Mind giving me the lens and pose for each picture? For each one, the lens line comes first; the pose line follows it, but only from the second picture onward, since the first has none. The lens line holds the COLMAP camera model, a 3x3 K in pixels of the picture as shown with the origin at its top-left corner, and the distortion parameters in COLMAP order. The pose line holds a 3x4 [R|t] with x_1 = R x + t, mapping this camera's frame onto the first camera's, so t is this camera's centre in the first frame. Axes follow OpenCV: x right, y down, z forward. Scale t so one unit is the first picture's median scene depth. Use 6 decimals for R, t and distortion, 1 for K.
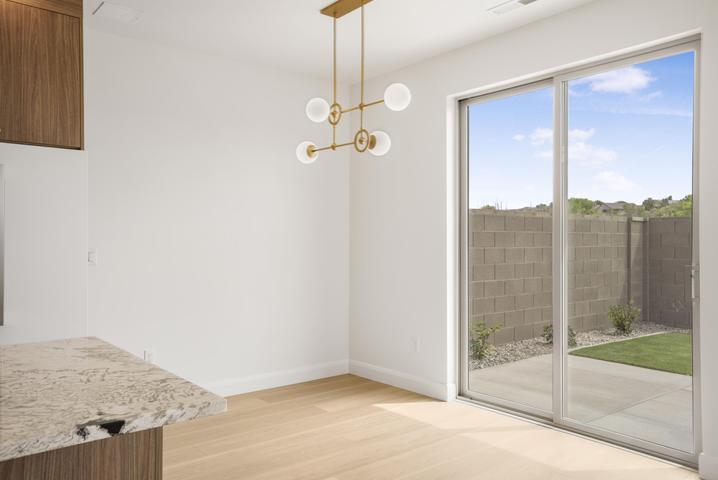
lens RADIAL K [[572.9, 0, 359.0], [0, 572.9, 240.0], [0, 0, 1]] dist [0.040946, 0.007565]
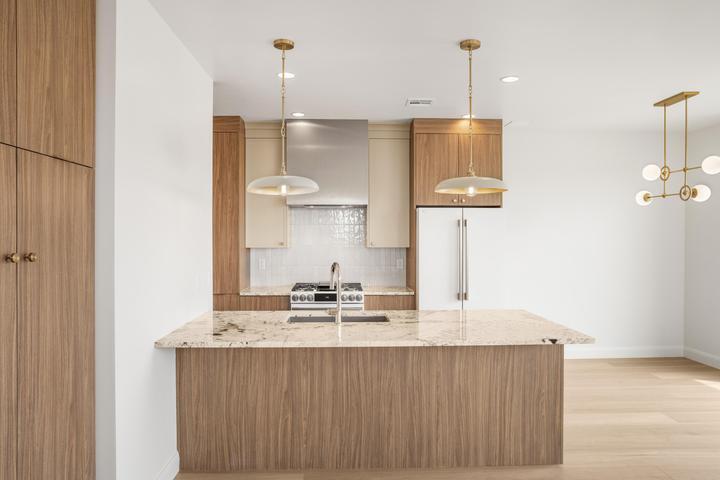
lens RADIAL K [[475.1, 0, 360.0], [0, 475.1, 240.0], [0, 0, 1]] dist [-0.025357, 0.001020]
pose [[0.793273, 0.003062, -0.608859, 0.072313], [0.000727, 0.999982, 0.005976, -0.058010], [0.608866, -0.005183, 0.793256, -0.432508]]
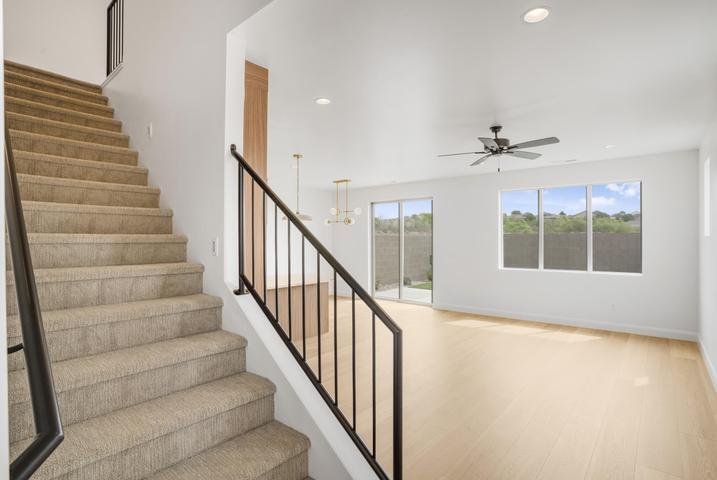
lens RADIAL K [[360.5, 0, 358.5], [0, 360.5, 240.0], [0, 0, 1]] dist [-0.064400, 0.000087]
pose [[0.984422, -0.005712, 0.175730, -0.308229], [0.005283, 0.999982, 0.002911, -0.056971], [-0.175743, -0.001937, 0.984434, -1.193345]]
